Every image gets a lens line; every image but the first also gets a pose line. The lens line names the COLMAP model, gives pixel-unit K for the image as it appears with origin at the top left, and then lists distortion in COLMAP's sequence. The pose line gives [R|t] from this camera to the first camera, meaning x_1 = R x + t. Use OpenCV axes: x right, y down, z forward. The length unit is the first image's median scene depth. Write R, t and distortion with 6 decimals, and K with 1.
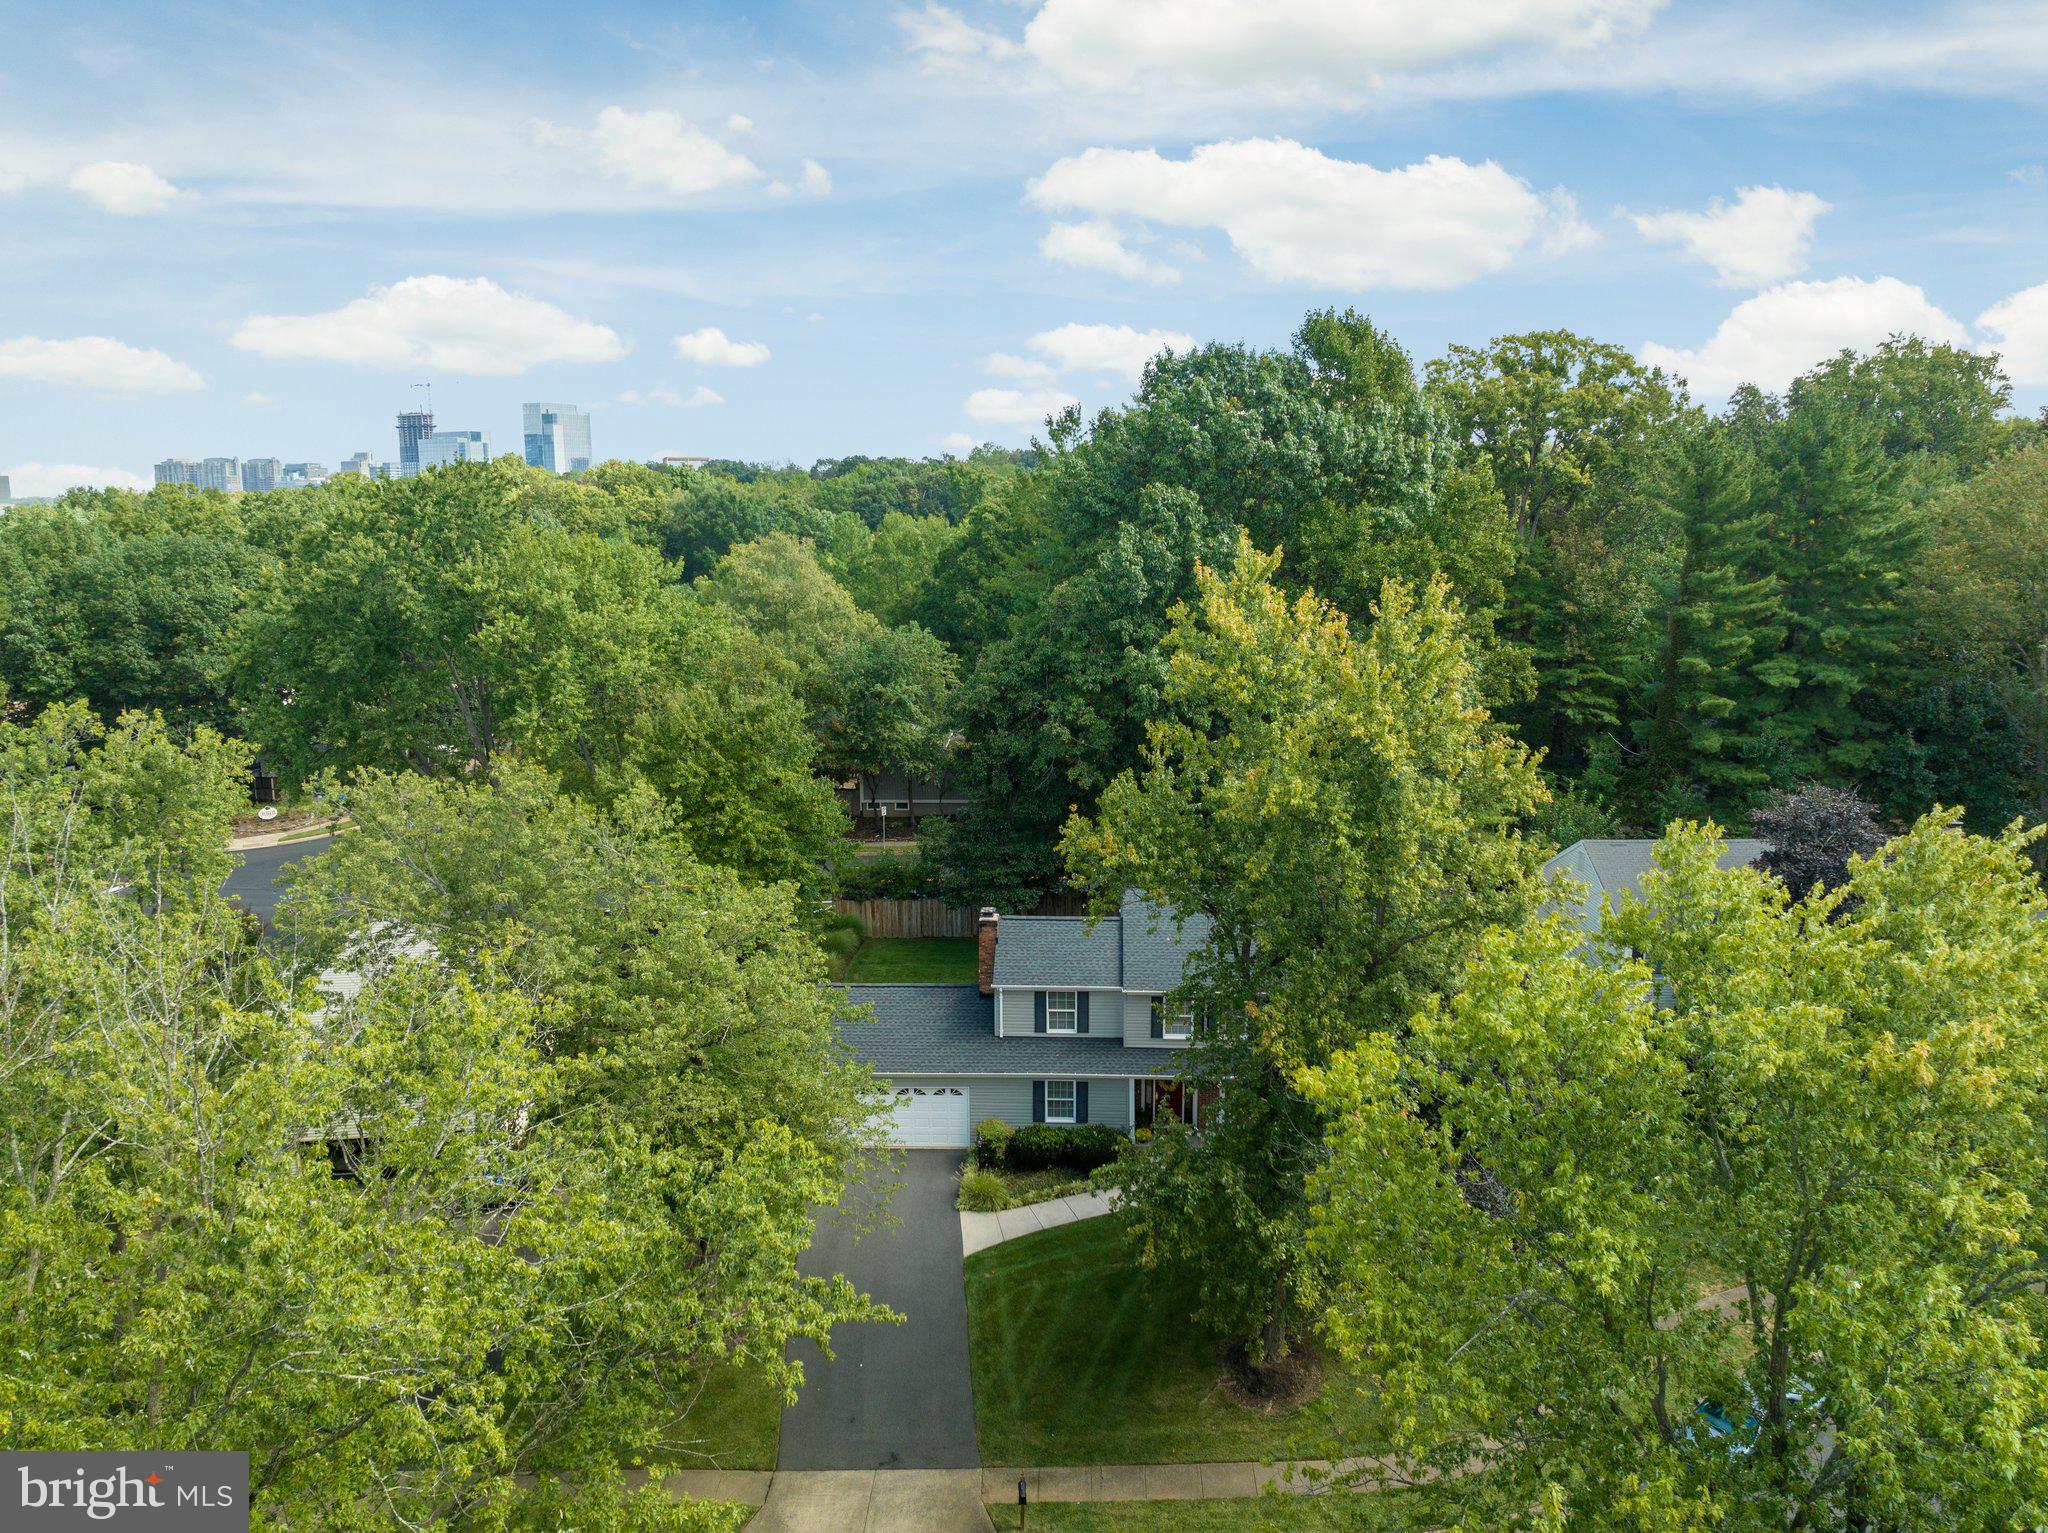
lens RADIAL K [[1449.7, 0, 1024.0], [0, 1449.7, 766.5], [0, 0, 1]] dist [-0.038057, -0.004829]
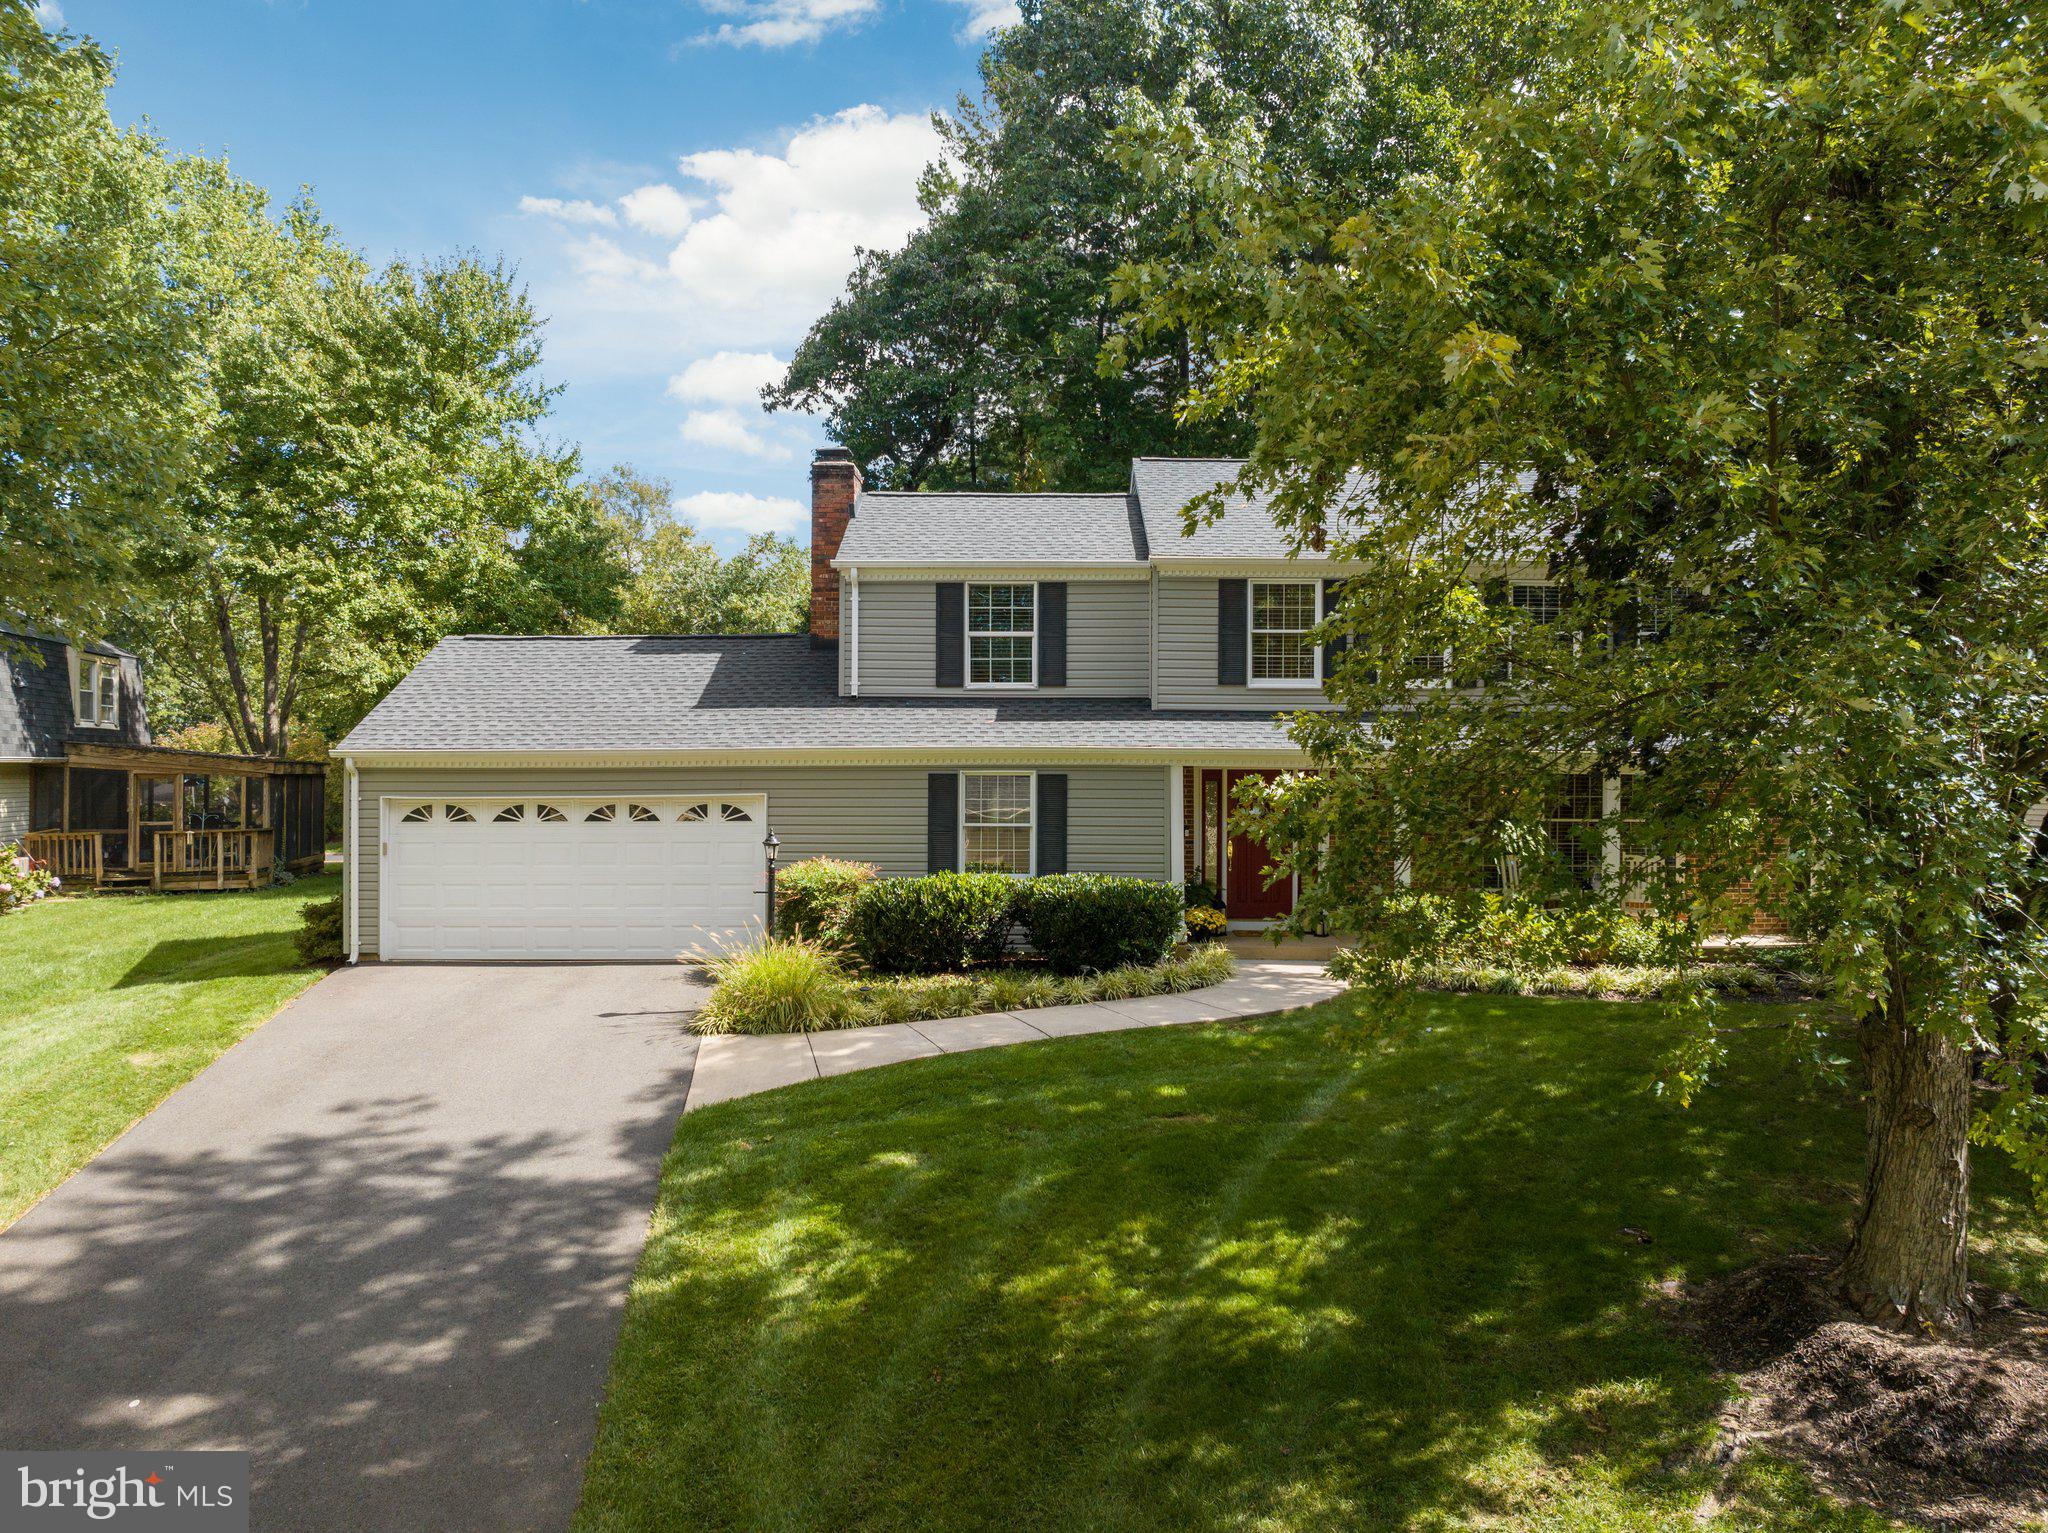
lens RADIAL K [[1449.7, 0, 1024.0], [0, 1449.7, 766.5], [0, 0, 1]] dist [-0.038057, -0.004829]
pose [[0.998928, 0.010574, 0.045068, 0.016796], [-0.001717, 0.981359, -0.192177, 0.338575], [-0.046260, 0.191894, 0.980325, 0.707744]]
